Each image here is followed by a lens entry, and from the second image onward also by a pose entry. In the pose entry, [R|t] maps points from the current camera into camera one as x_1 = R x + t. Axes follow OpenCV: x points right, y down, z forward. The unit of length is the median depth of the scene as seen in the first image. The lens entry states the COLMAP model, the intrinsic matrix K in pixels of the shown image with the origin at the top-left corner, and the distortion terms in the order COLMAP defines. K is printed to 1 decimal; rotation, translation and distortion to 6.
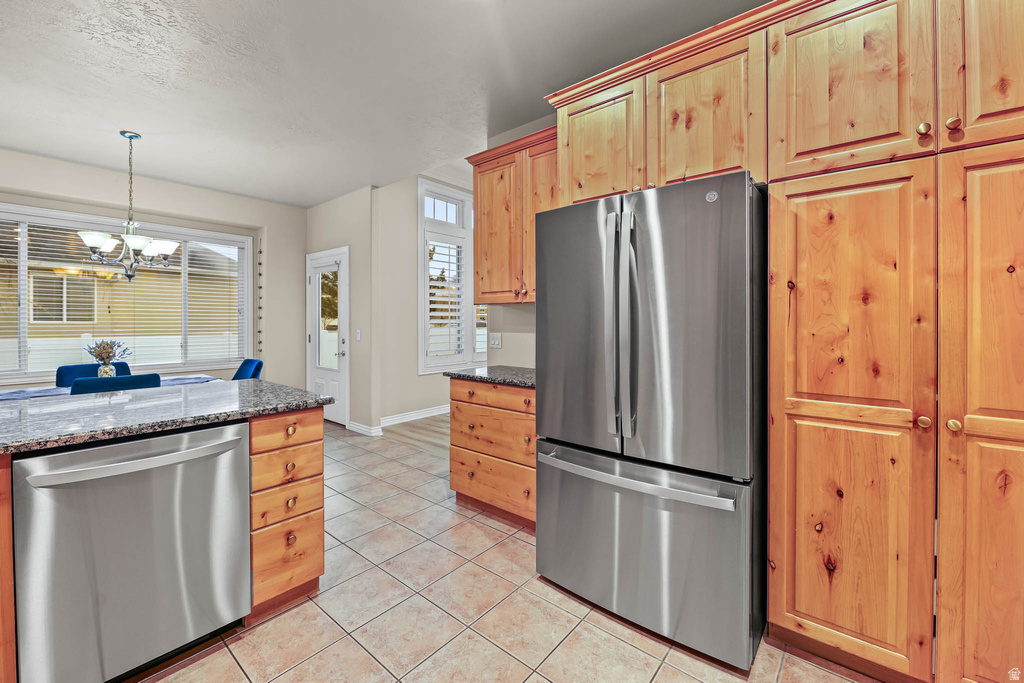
lens RADIAL K [[420.8, 0, 501.0], [0, 420.8, 322.1], [0, 0, 1]] dist [-0.001446, -0.002704]
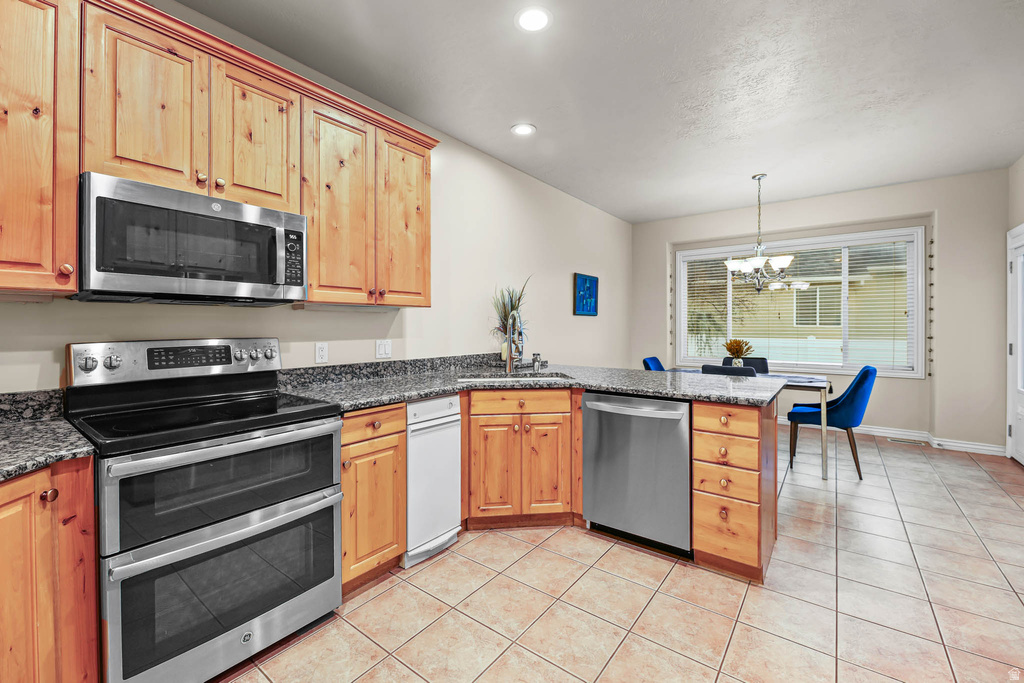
lens RADIAL K [[420.8, 0, 508.0], [0, 420.8, 326.6], [0, 0, 1]] dist [-0.001446, -0.002704]
pose [[0.056534, 0.002791, -0.998397, 0.483356], [-0.001197, 0.999996, 0.002727, -0.001158], [0.998400, 0.001041, 0.056537, 0.265985]]
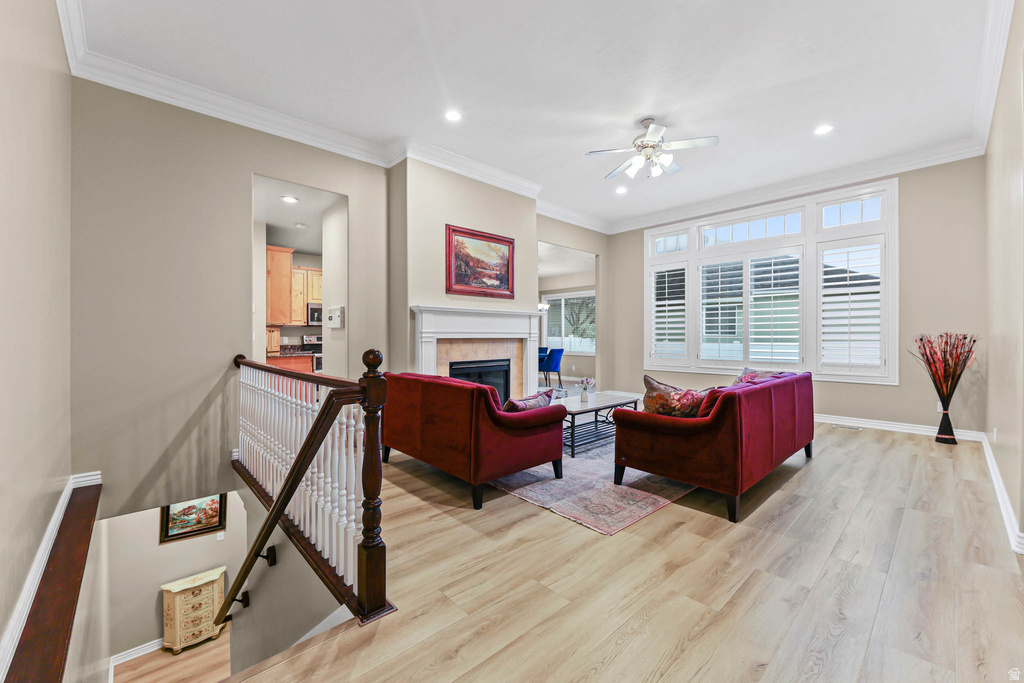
lens RADIAL K [[420.8, 0, 513.9], [0, 420.8, 333.5], [0, 0, 1]] dist [-0.001446, -0.002704]
pose [[-0.094238, -0.003400, -0.995544, 3.046091], [-0.006575, 0.999974, -0.002792, 0.012798], [0.995528, 0.006283, -0.094258, 1.642210]]
